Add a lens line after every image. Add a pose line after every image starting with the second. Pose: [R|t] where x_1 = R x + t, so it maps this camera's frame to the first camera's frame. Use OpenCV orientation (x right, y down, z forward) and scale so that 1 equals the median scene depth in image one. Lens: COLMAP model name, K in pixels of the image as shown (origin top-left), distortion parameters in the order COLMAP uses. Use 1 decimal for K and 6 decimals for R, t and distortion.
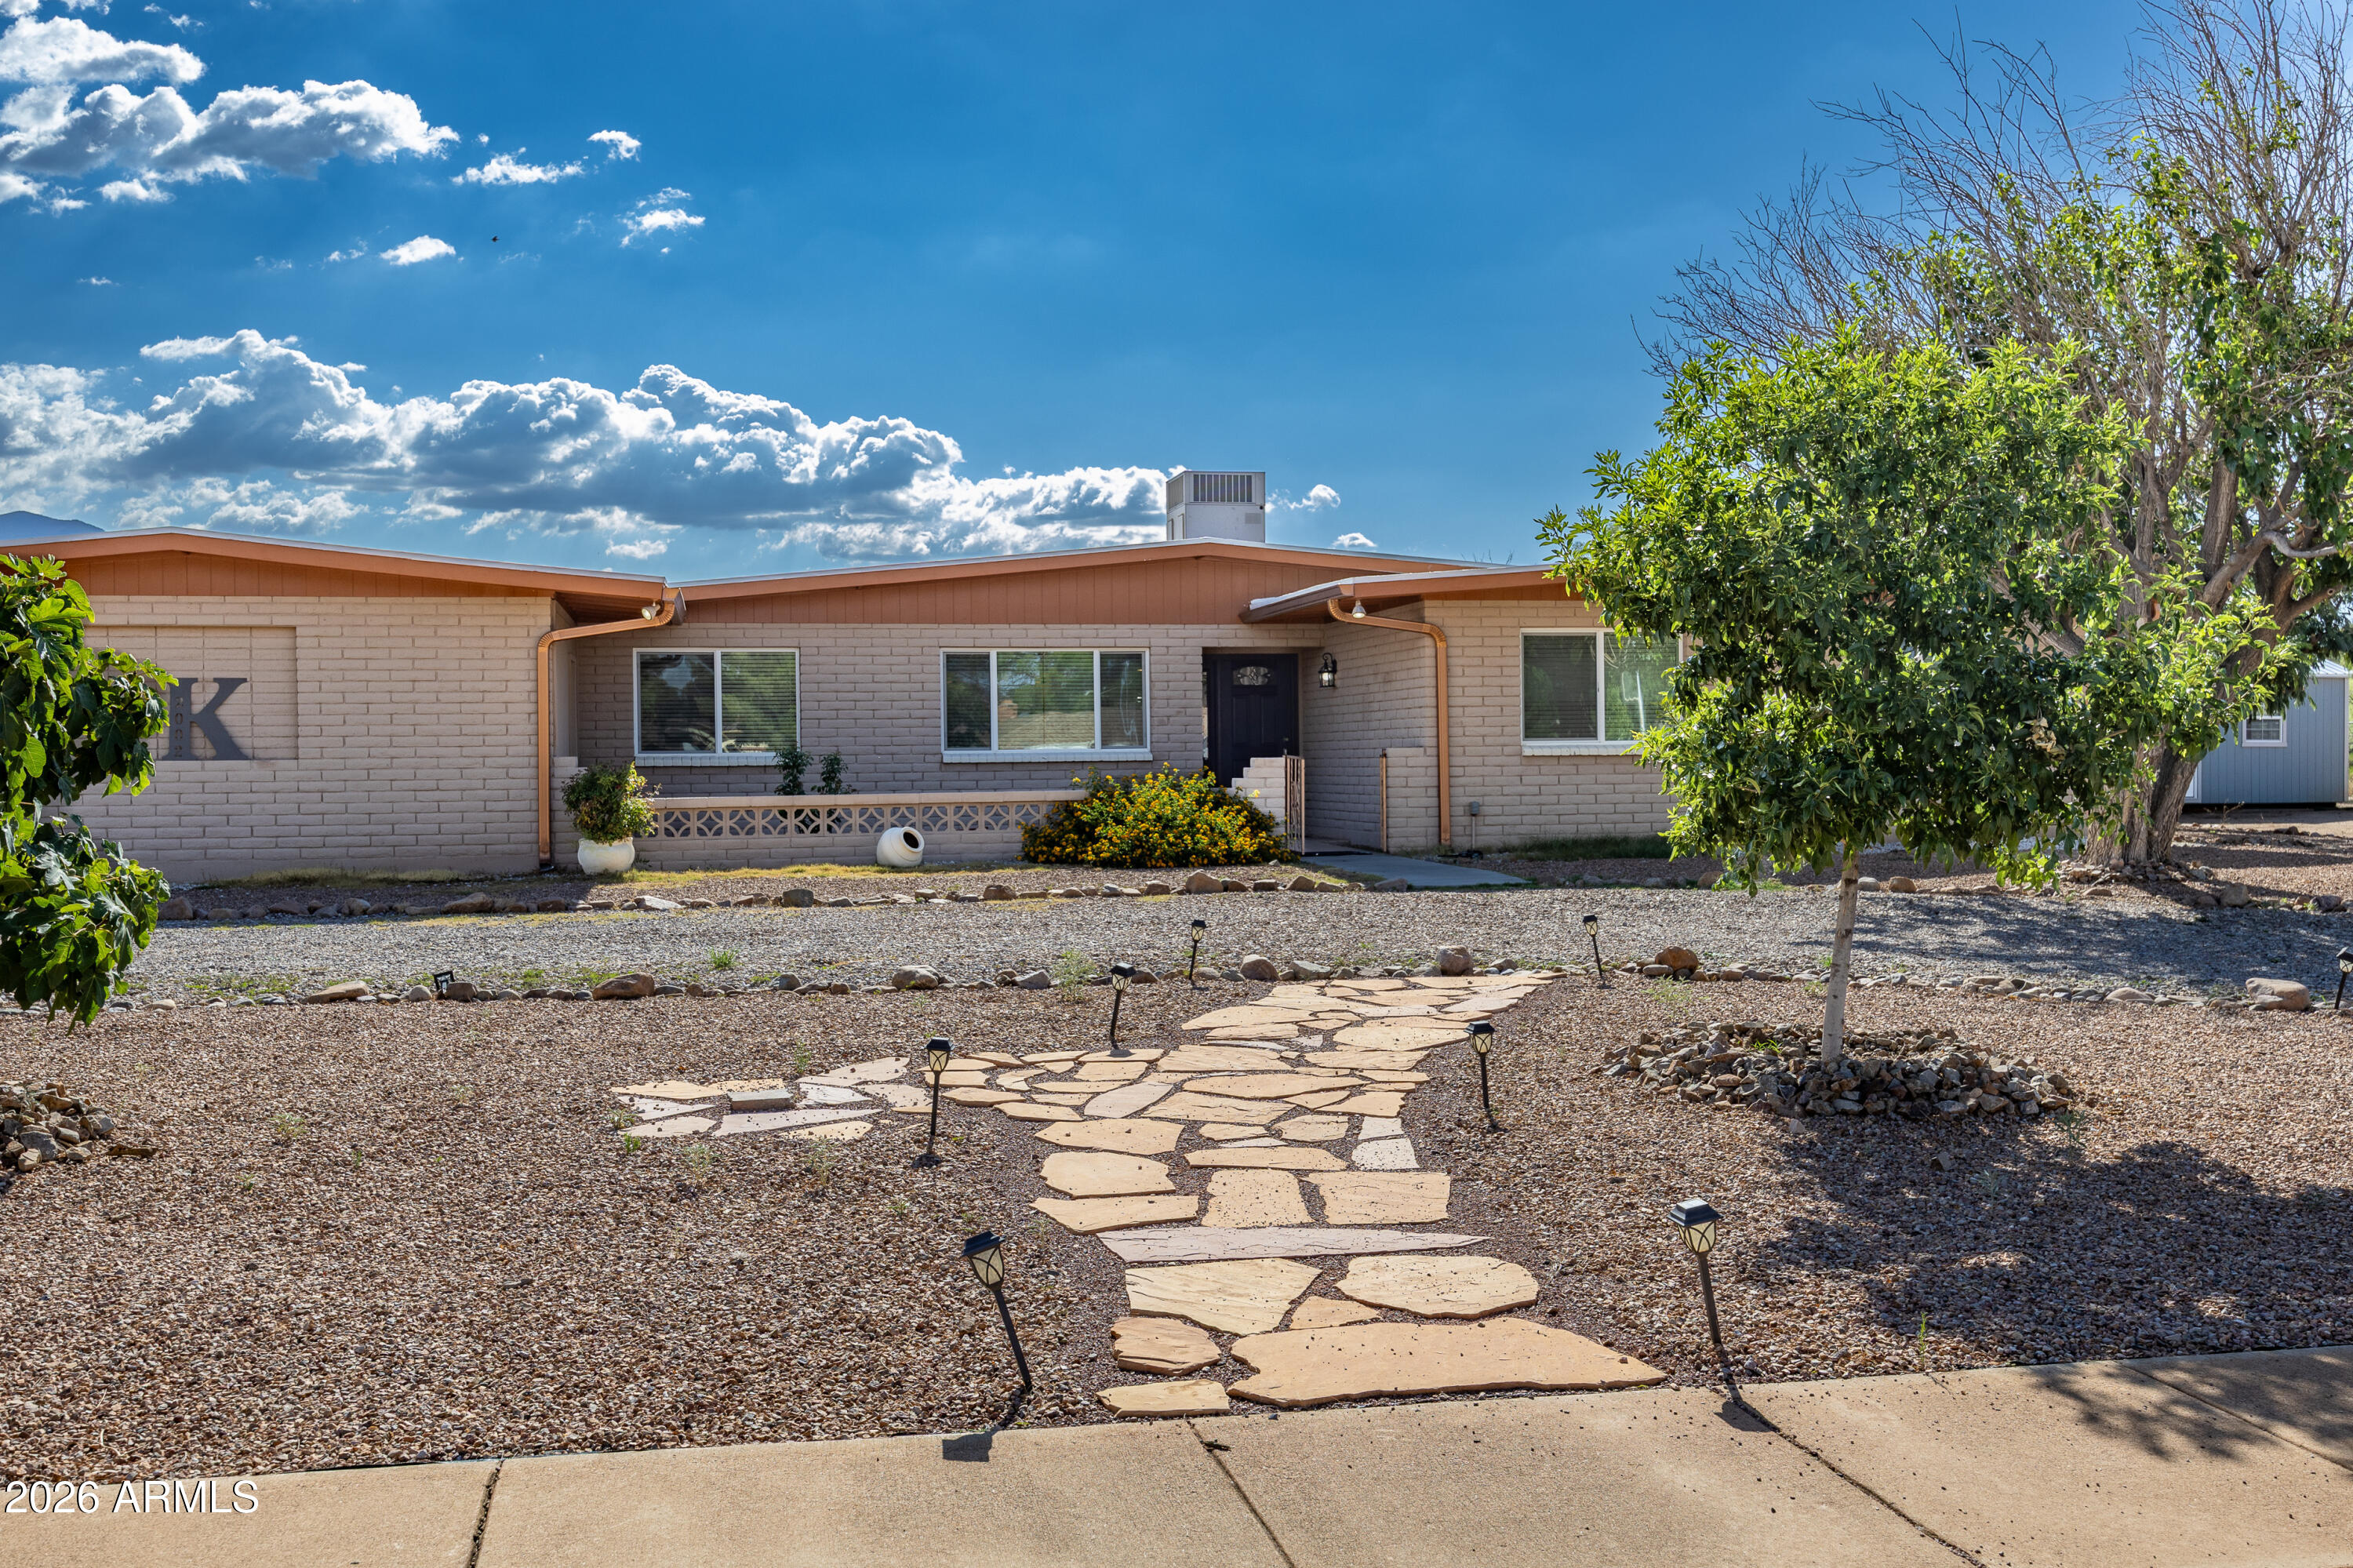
lens RADIAL K [[2376.5, 0, 1177.4], [0, 2376.5, 785.6], [0, 0, 1]] dist [0.015842, 0.000000]
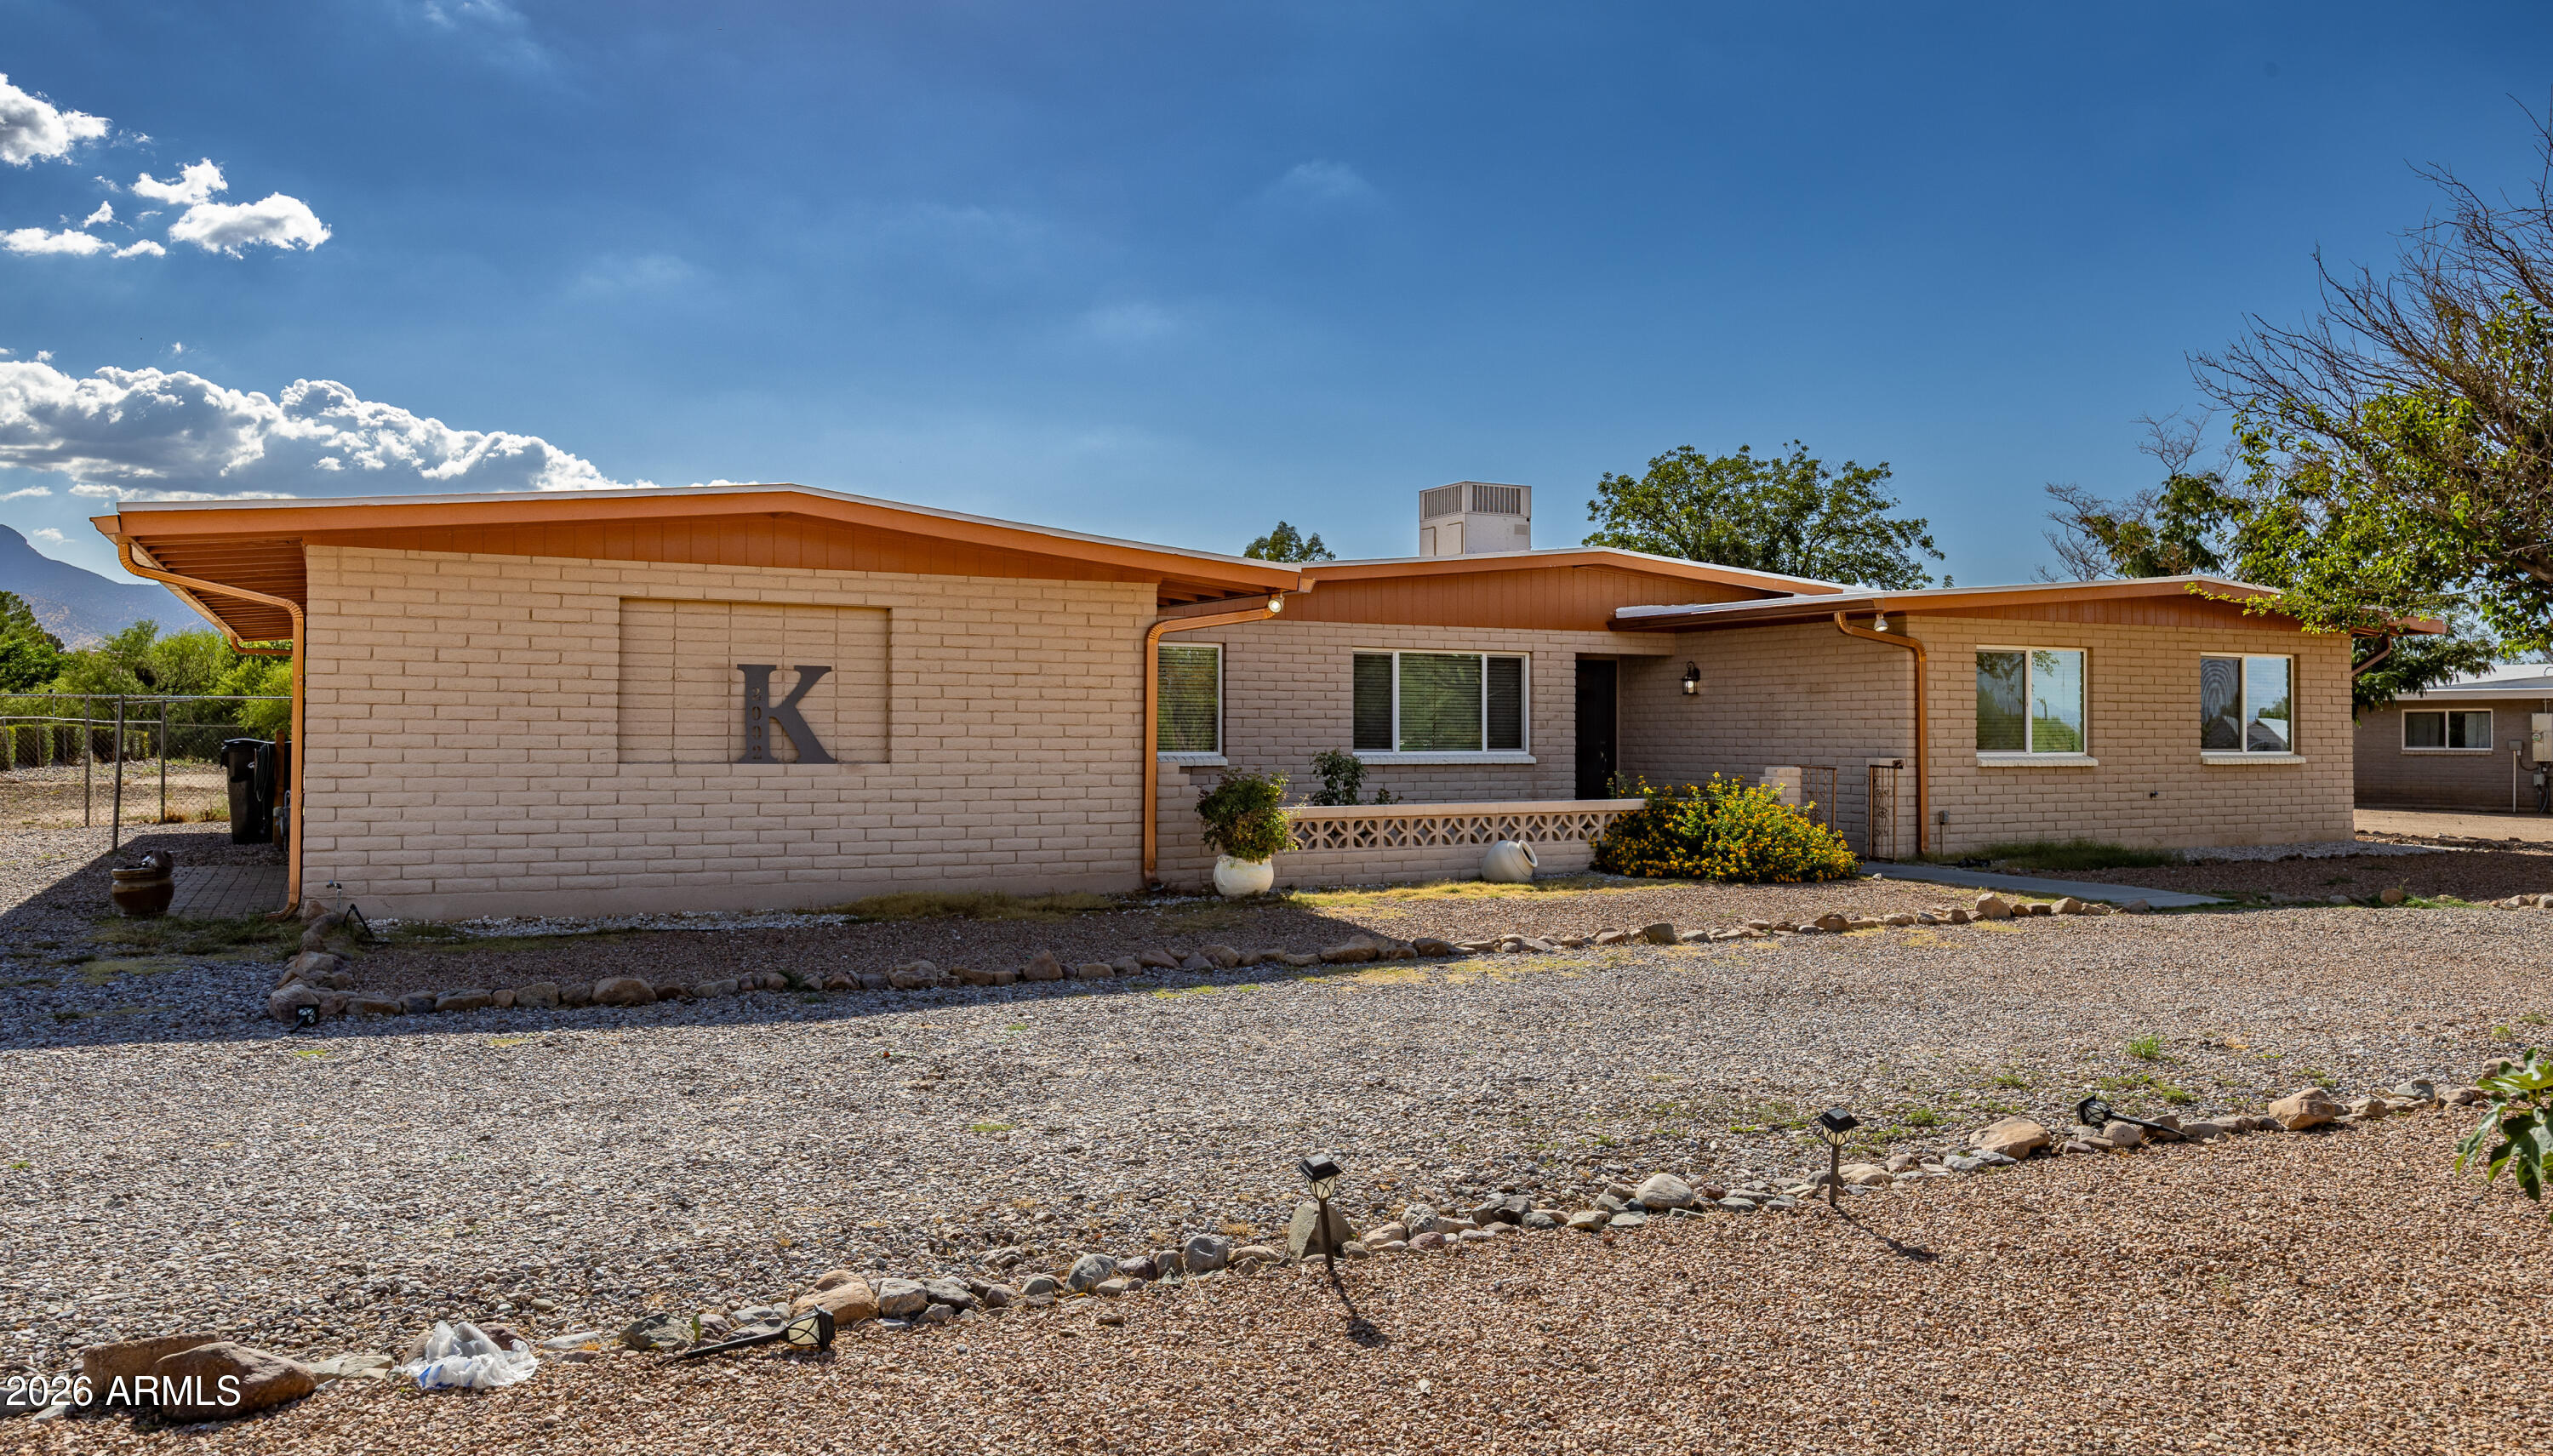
lens RADIAL K [[1950.9, 0, 1280.1], [0, 1950.9, 723.0], [0, 0, 1]] dist [0.014780, 0.002504]
pose [[0.959963, 0.015872, 0.279678, -0.398899], [-0.011083, 0.999764, -0.018694, -0.012820], [-0.279909, 0.014846, 0.959912, 0.268363]]
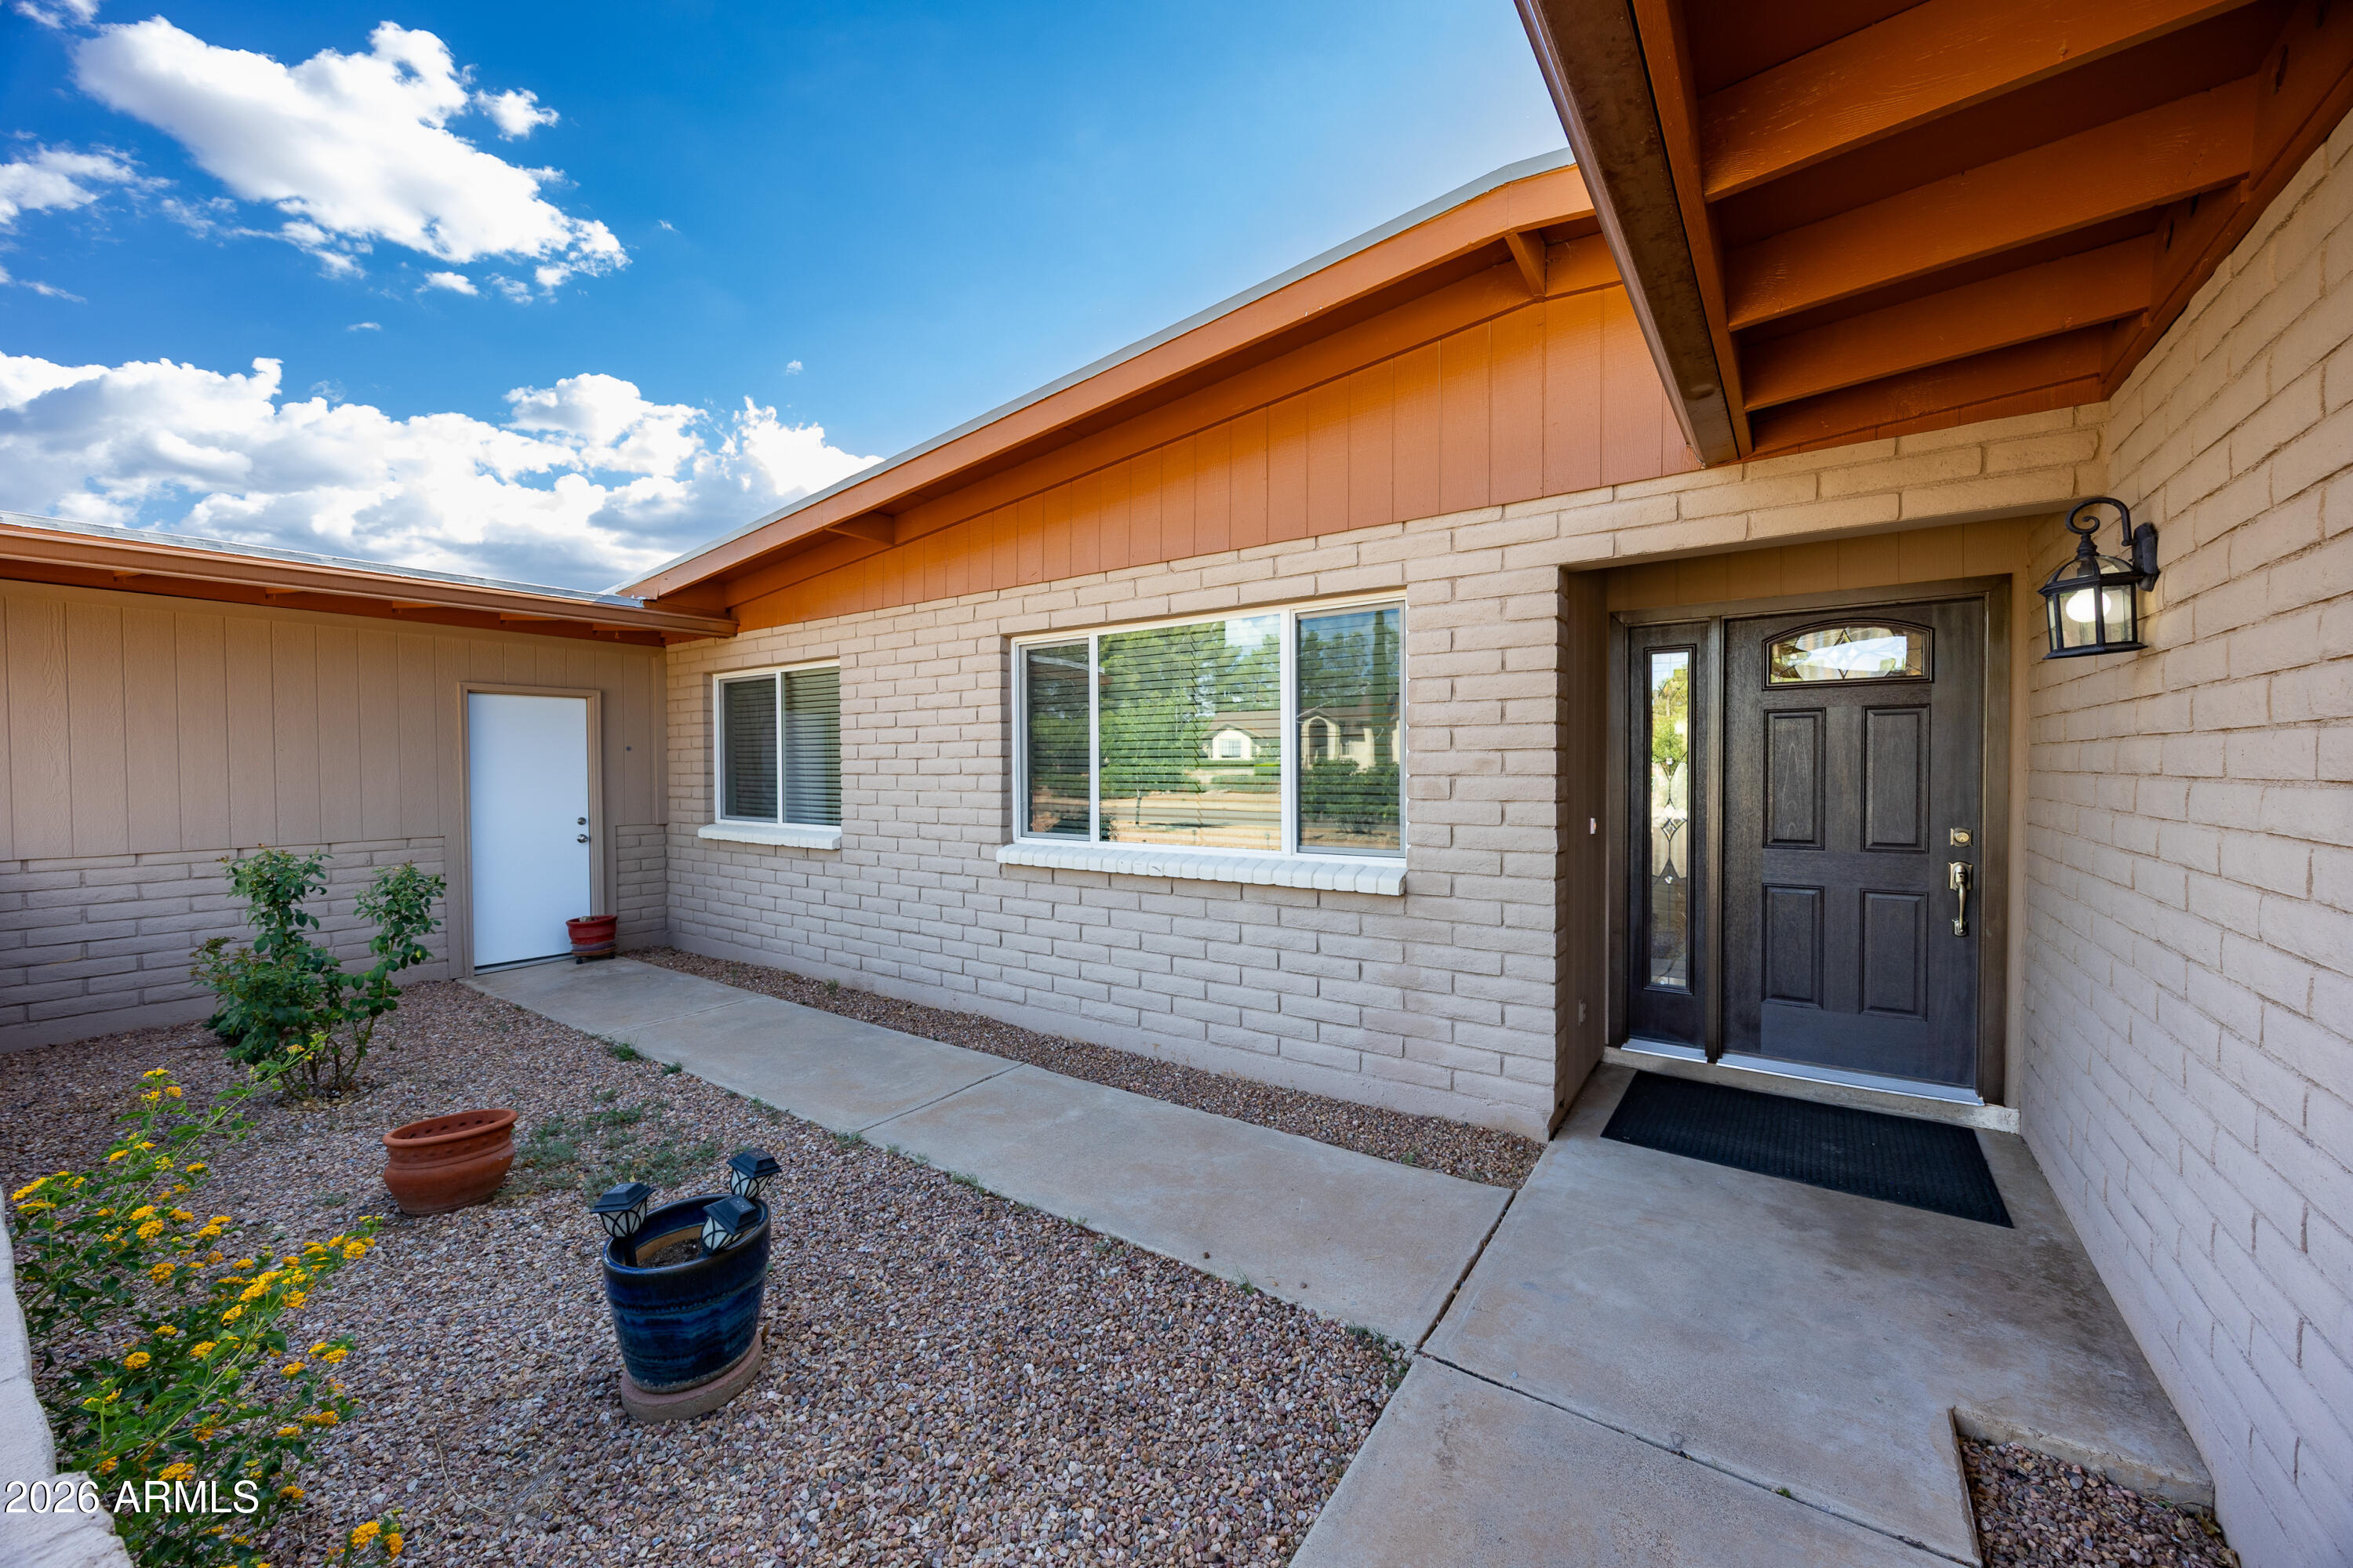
lens RADIAL K [[898.0, 0, 1177.7], [0, 898.0, 778.3], [0, 0, 1]] dist [-0.000637, -0.000050]
pose [[0.679471, 0.017344, -0.733497, 0.076661], [-0.010173, 0.999847, 0.014219, -0.034783], [0.733632, -0.002199, 0.679544, 1.012973]]
